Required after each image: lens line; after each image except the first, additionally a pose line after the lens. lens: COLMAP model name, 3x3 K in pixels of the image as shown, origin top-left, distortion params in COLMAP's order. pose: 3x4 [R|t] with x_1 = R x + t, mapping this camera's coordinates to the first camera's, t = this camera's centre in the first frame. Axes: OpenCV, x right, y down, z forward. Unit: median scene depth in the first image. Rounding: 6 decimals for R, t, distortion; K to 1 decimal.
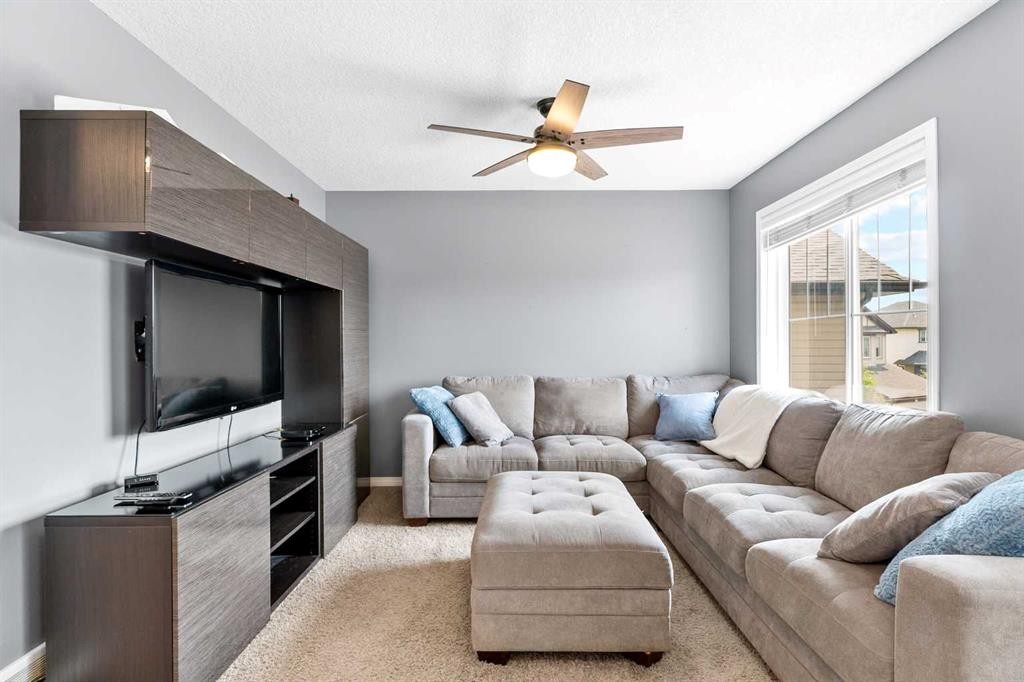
lens RADIAL K [[512.5, 0, 512.0], [0, 512.5, 341.0], [0, 0, 1]] dist [-0.003388, -0.000115]
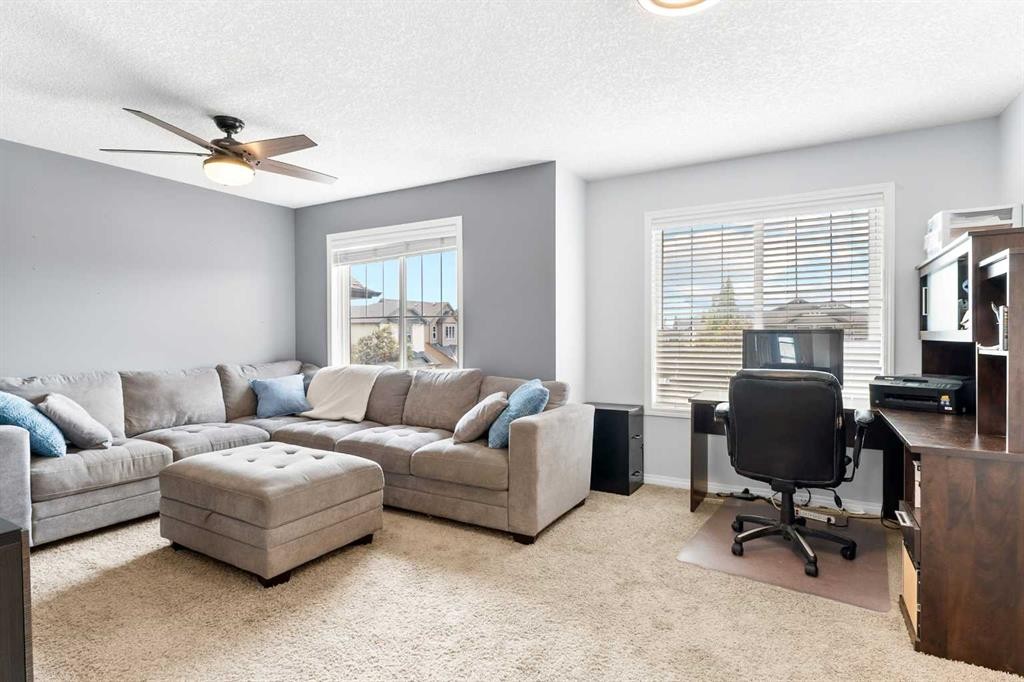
lens RADIAL K [[512.5, 0, 512.0], [0, 512.5, 341.0], [0, 0, 1]] dist [-0.003388, -0.000115]
pose [[0.504650, -0.011927, 0.863242, -0.477836], [-0.000386, 0.999901, 0.014040, 0.001389], [-0.863324, -0.007419, 0.504595, -0.083570]]
